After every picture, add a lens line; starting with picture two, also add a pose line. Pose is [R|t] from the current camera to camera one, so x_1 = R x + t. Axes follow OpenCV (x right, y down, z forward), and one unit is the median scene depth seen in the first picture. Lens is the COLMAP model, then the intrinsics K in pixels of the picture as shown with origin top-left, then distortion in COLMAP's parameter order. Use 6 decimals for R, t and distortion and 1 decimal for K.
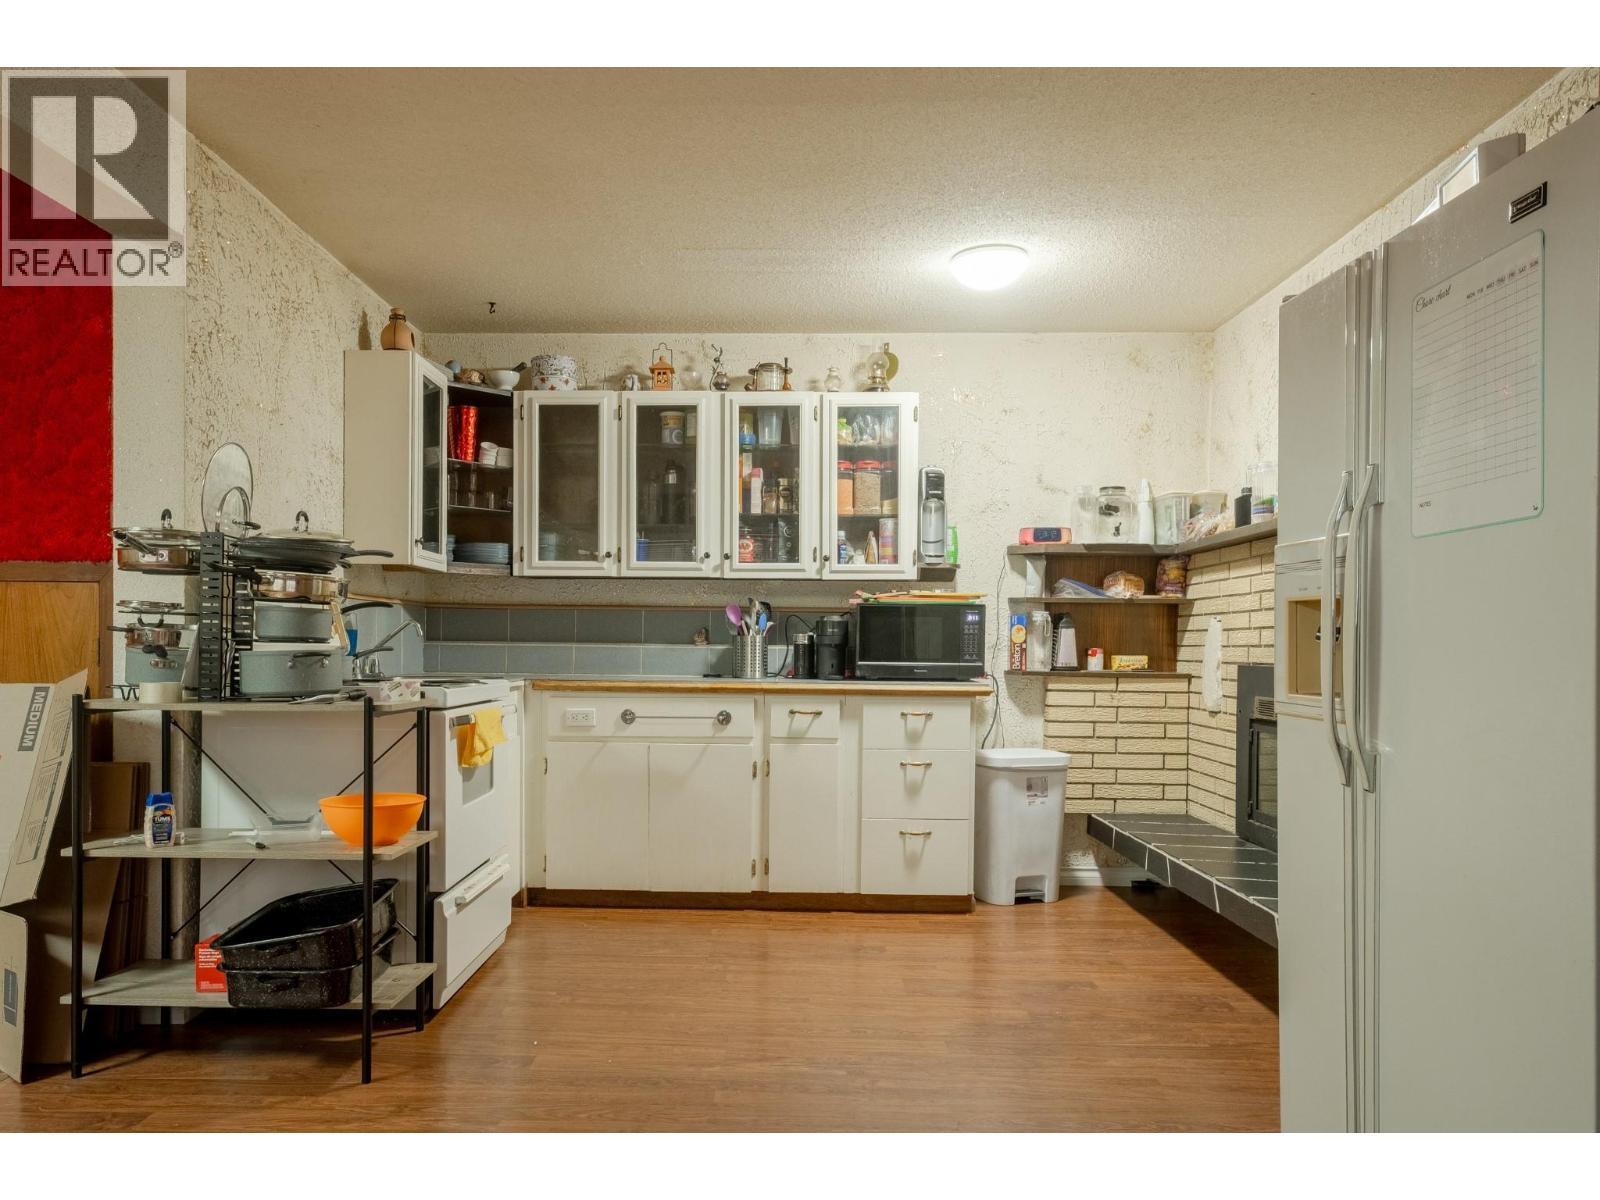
lens RADIAL K [[1127.3, 0, 797.9], [0, 1127.3, 652.2], [0, 0, 1]] dist [0.007040, 0.003581]
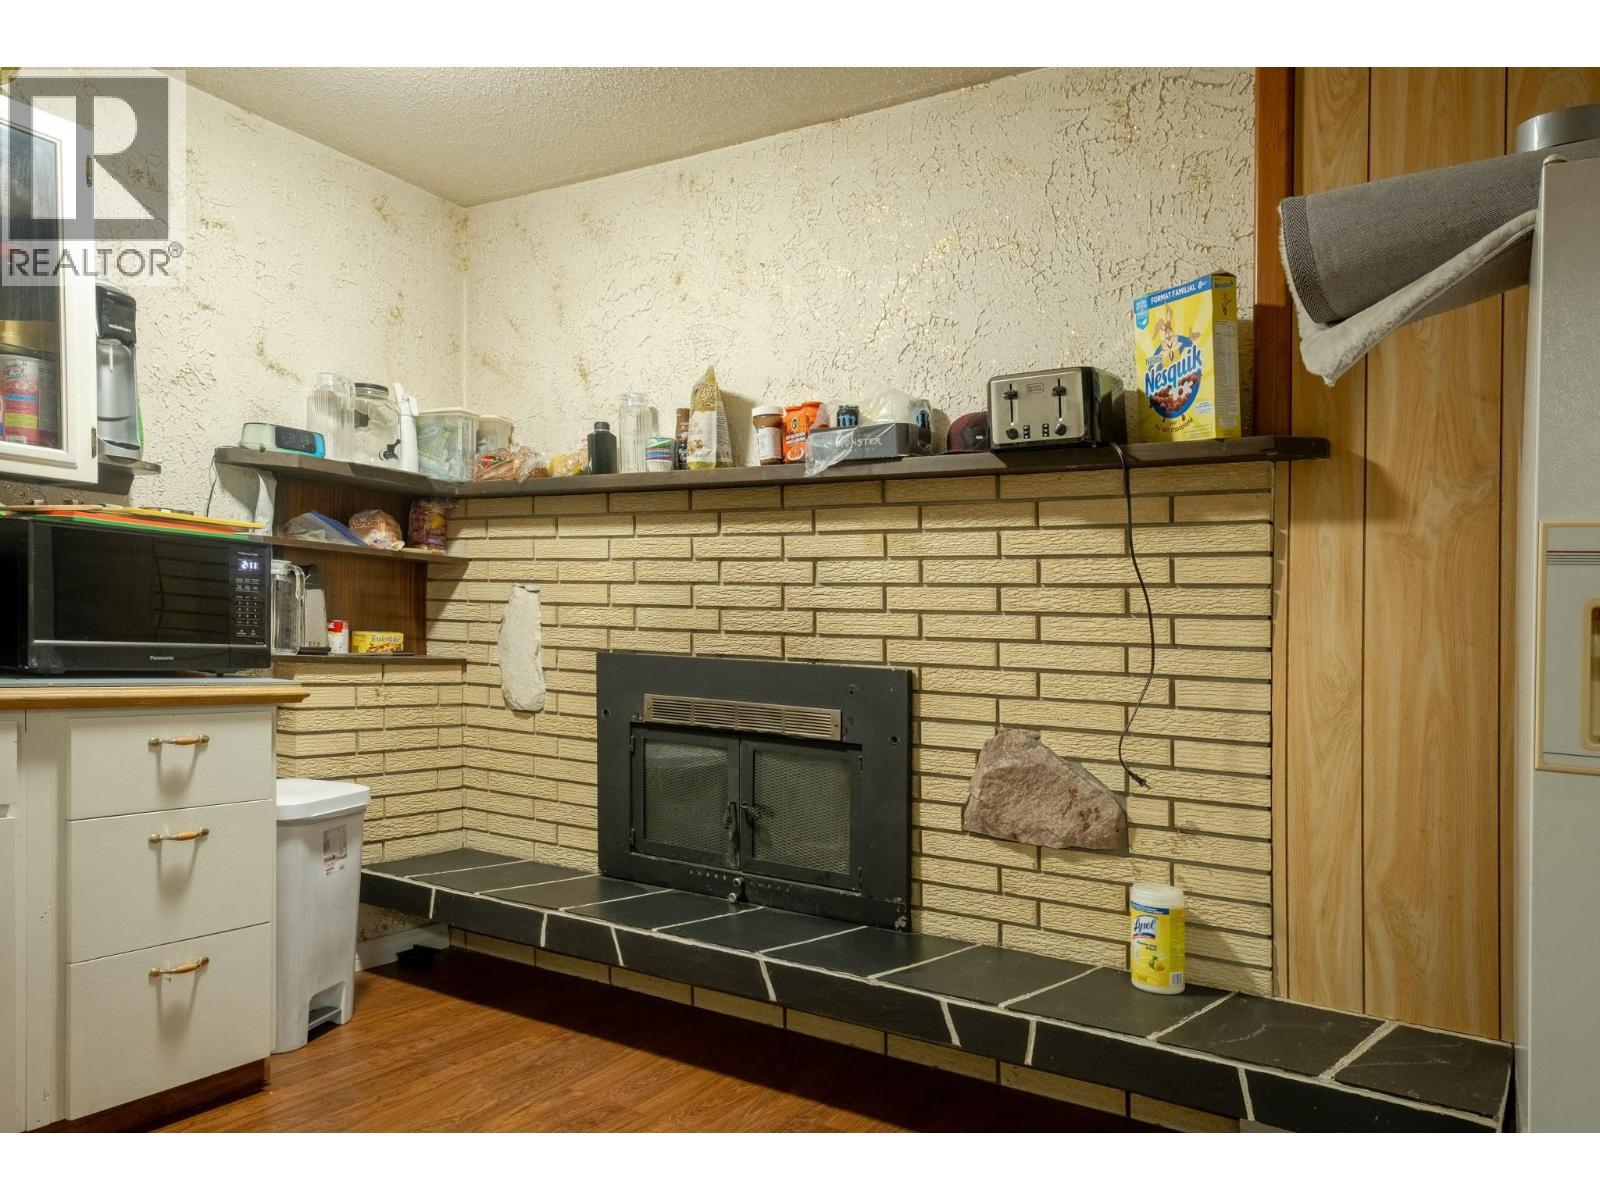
lens RADIAL K [[1127.3, 0, 797.9], [0, 1127.3, 652.2], [0, 0, 1]] dist [0.007040, 0.003581]
pose [[0.536441, 0.005423, 0.843920, -0.164629], [-0.035411, 0.999243, 0.016088, -0.005025], [-0.843194, -0.038514, 0.536227, 0.419773]]
